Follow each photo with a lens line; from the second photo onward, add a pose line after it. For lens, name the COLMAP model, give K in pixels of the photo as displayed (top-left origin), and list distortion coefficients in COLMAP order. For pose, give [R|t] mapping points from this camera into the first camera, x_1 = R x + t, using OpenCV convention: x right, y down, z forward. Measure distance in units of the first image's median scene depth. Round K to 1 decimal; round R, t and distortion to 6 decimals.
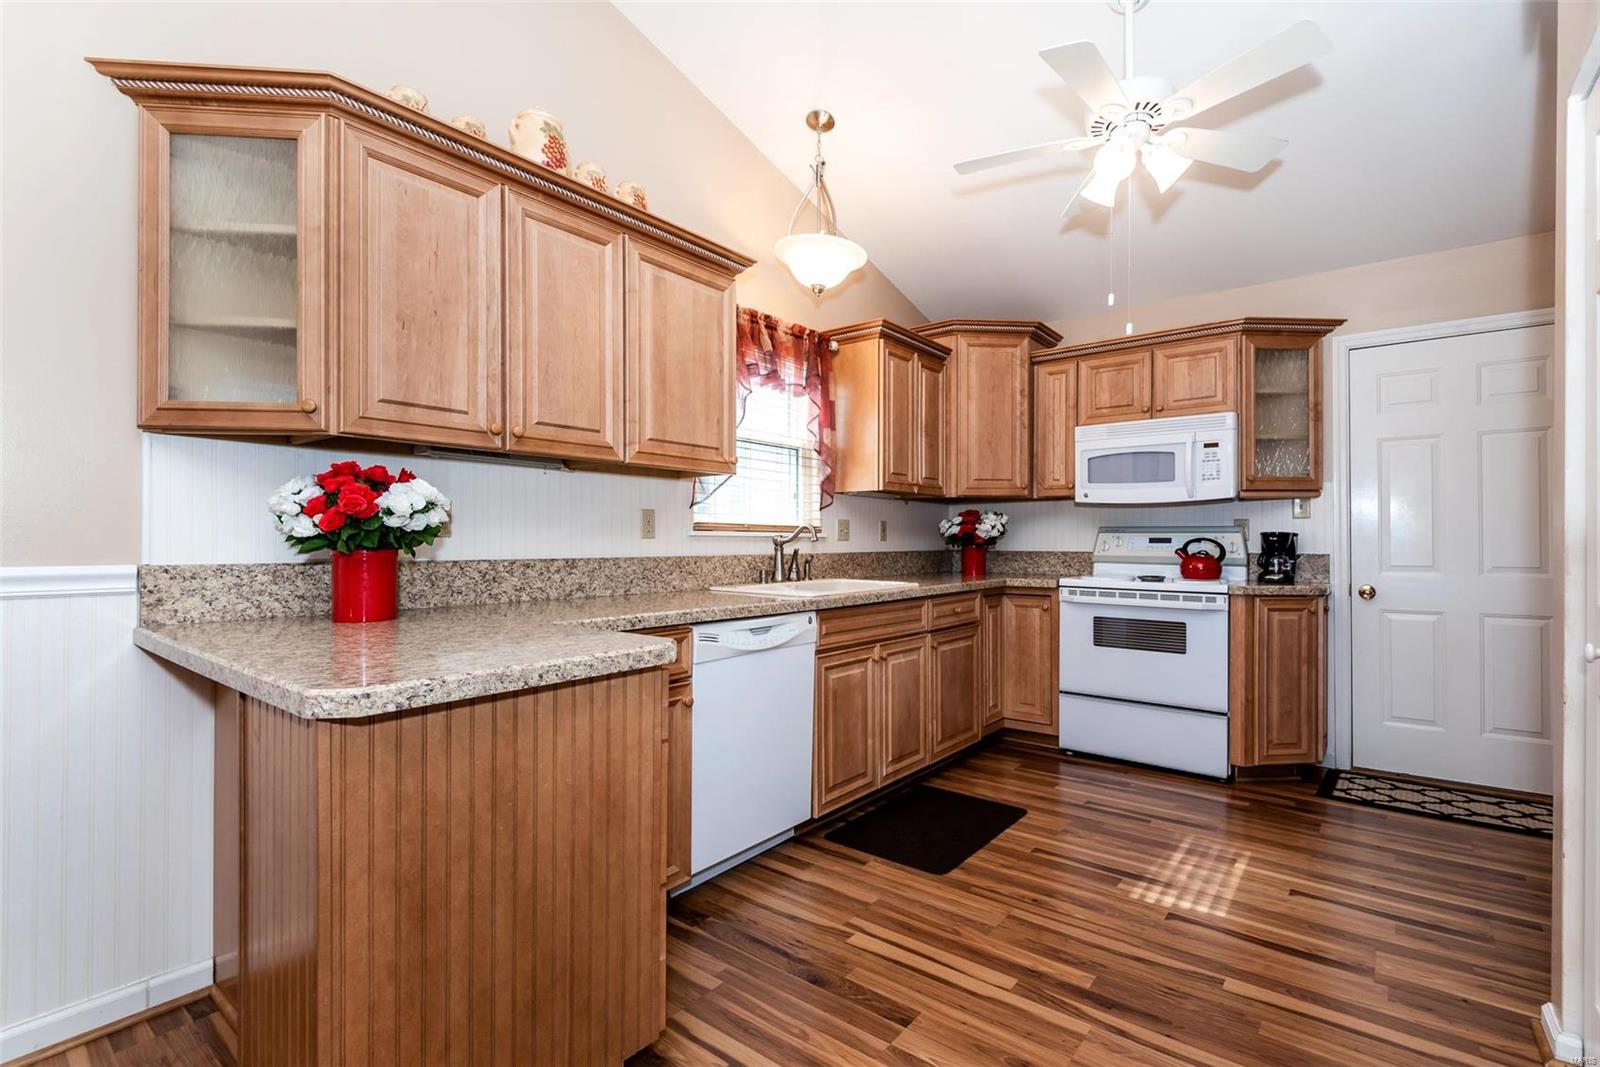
lens RADIAL K [[737.3, 0, 799.9], [0, 737.3, 539.9], [0, 0, 1]] dist [0.043766, -0.028322]
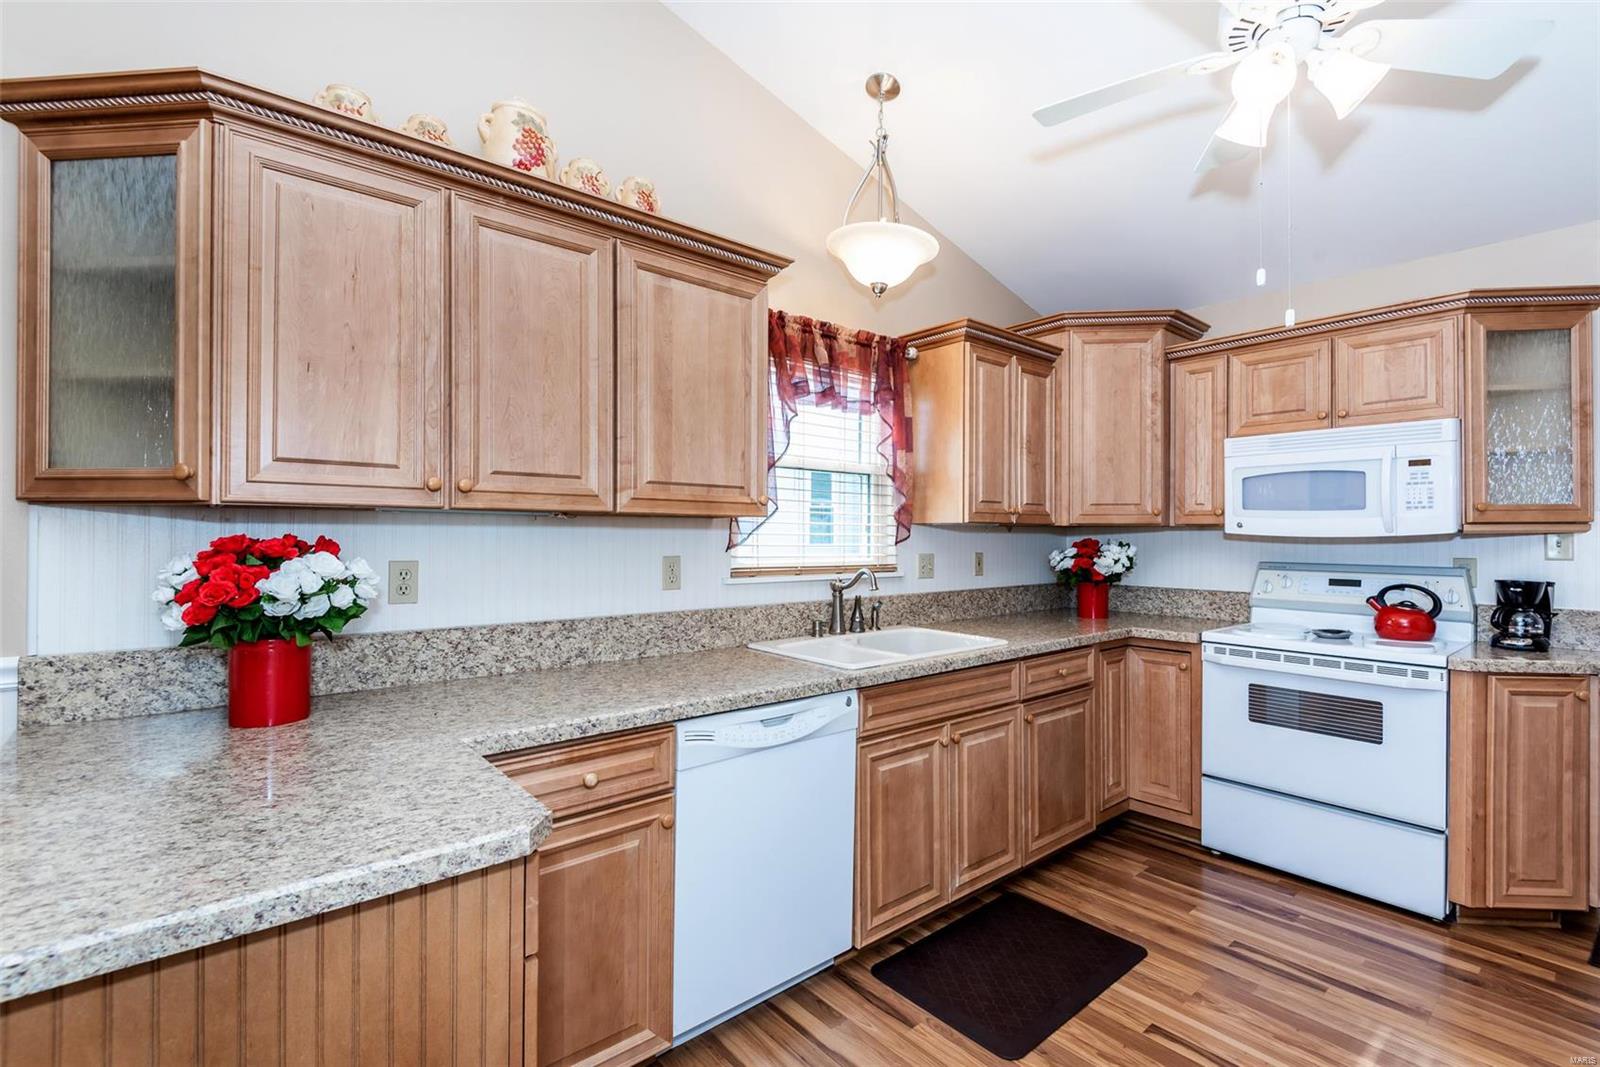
lens RADIAL K [[726.0, 0, 800.0], [0, 726.0, 533.5], [0, 0, 1]] dist [0.032940, -0.018809]
pose [[0.981604, 0.000993, -0.190927, 0.096620], [-0.001840, 0.999989, -0.004260, -0.060330], [0.190921, 0.004533, 0.981595, 0.183589]]
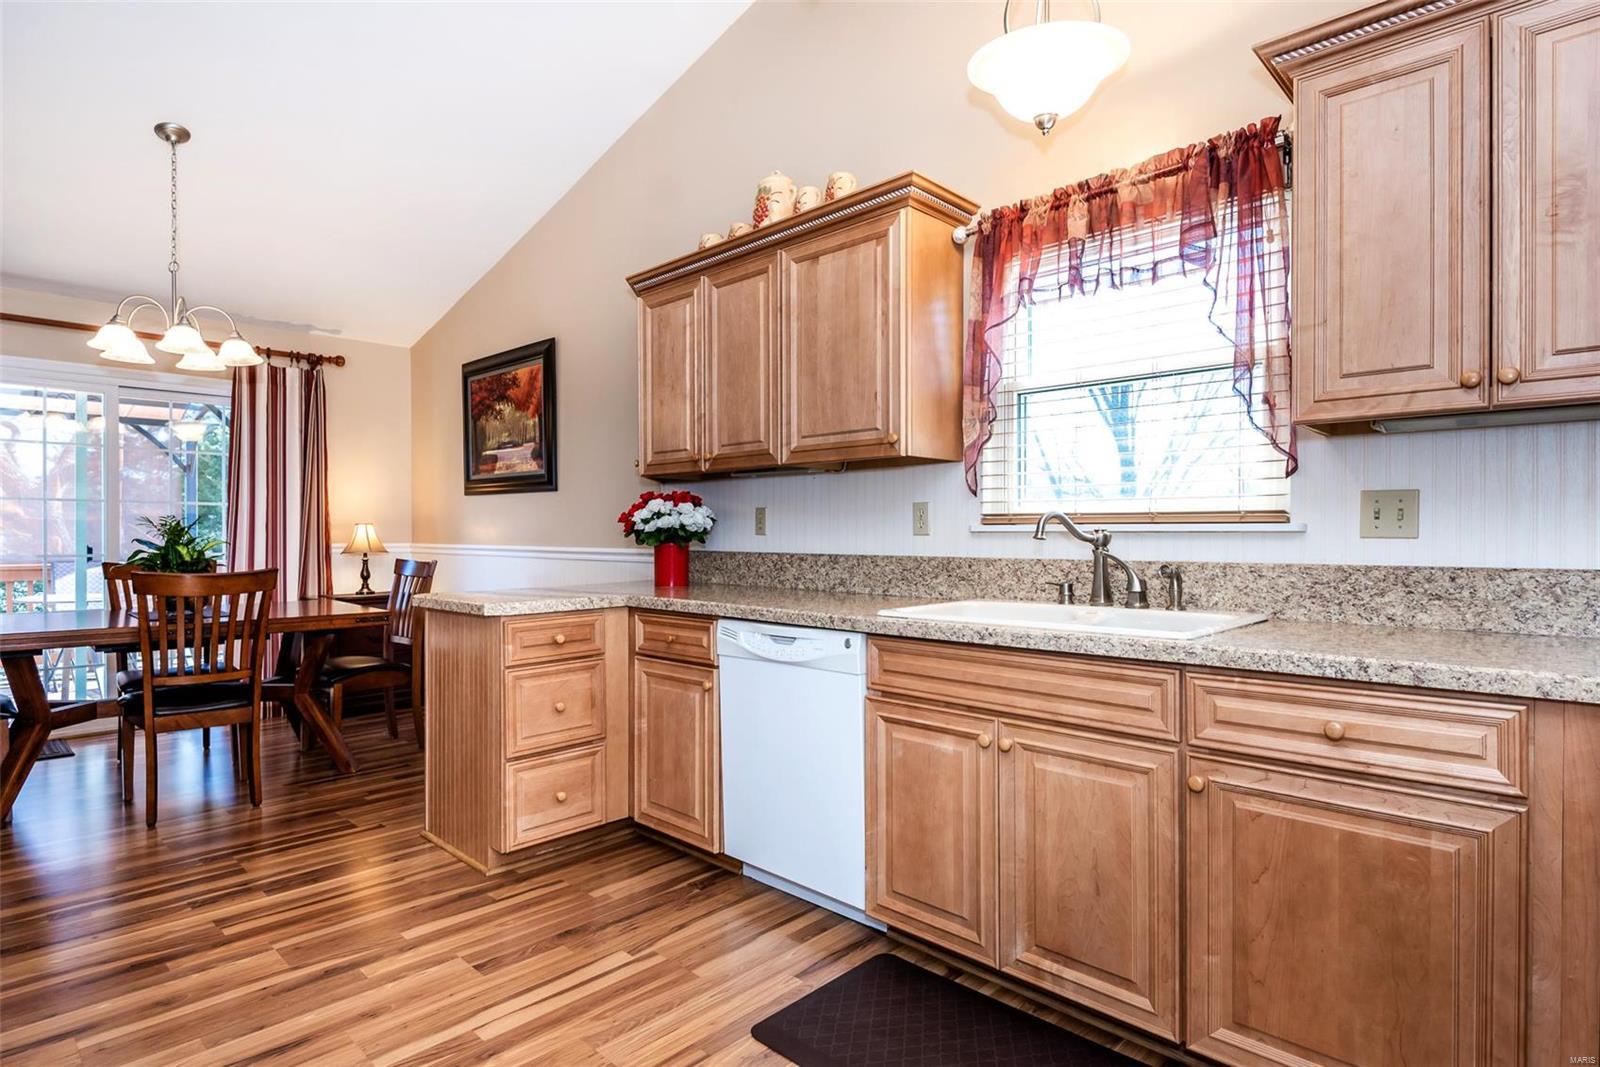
lens RADIAL K [[840.0, 0, 800.6], [0, 840.0, 544.0], [0, 0, 1]] dist [0.017812, -0.000234]
pose [[-0.094591, 0.008934, -0.995476, 0.753190], [0.000350, 0.999960, 0.008941, -0.000642], [0.995516, 0.000498, -0.094591, 0.889823]]
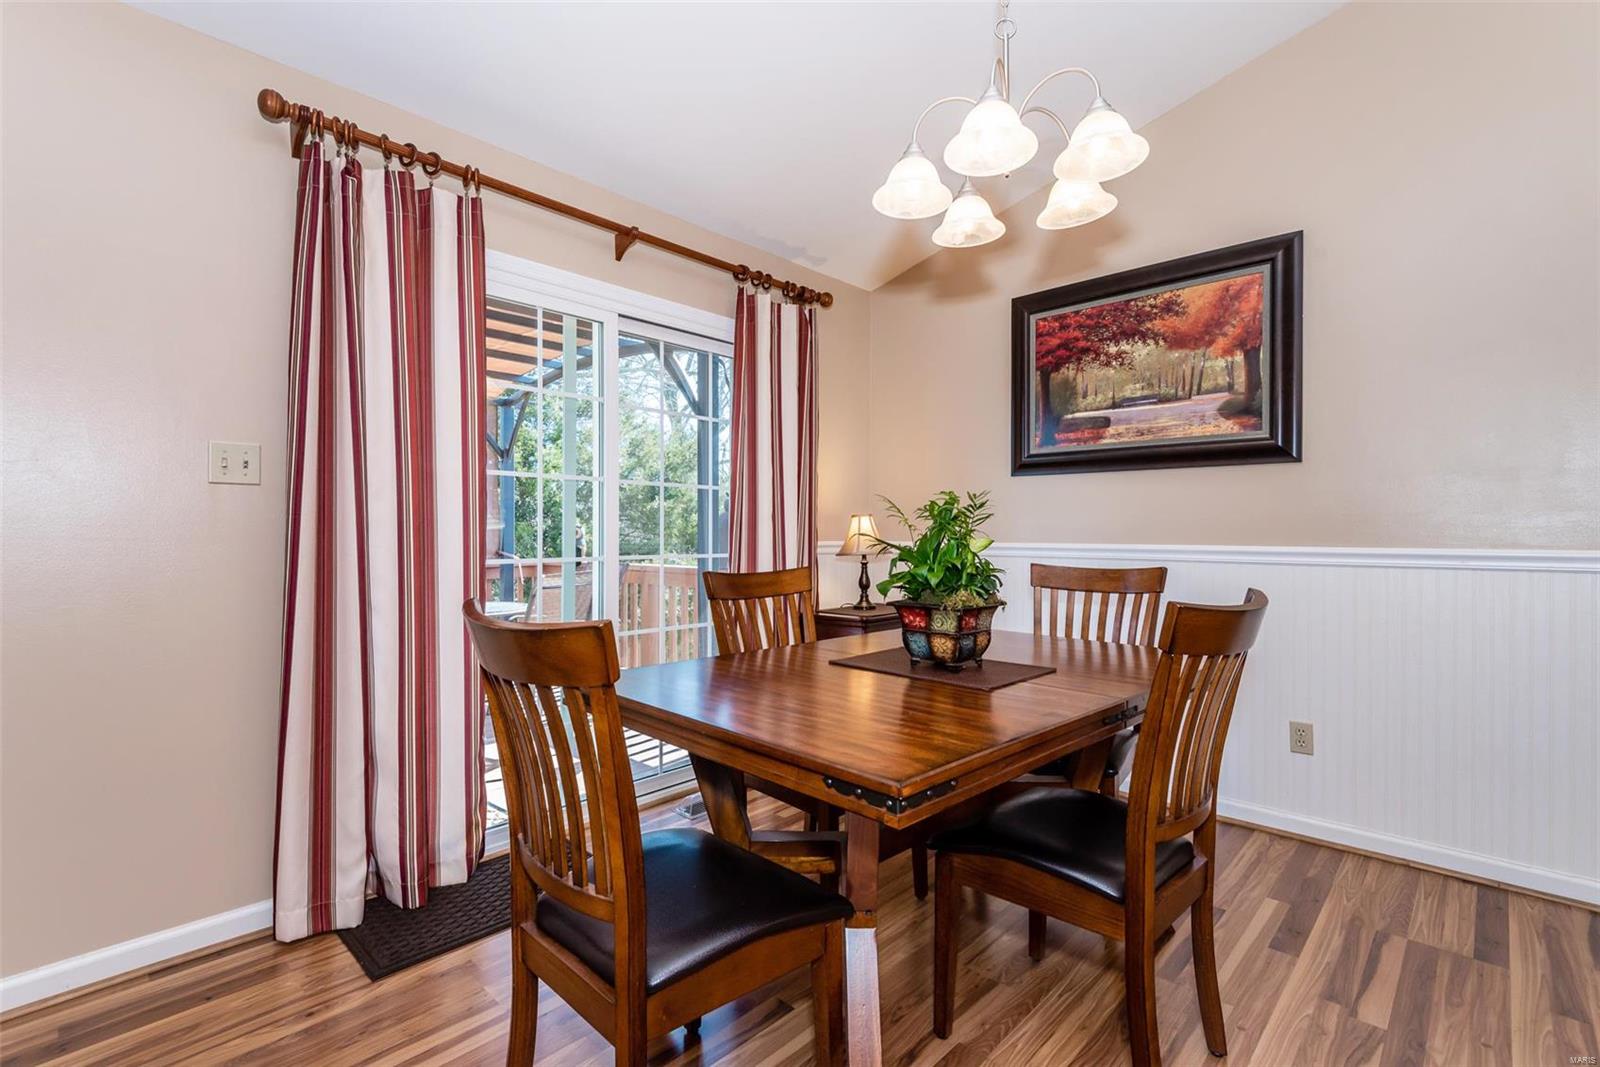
lens RADIAL K [[726.0, 0, 800.0], [0, 726.0, 533.5], [0, 0, 1]] dist [0.032940, -0.018809]
pose [[-0.094458, 0.001502, -0.995528, 0.230271], [0.004299, 0.999990, 0.001101, -0.000235], [0.995520, -0.004176, -0.094463, -0.175605]]
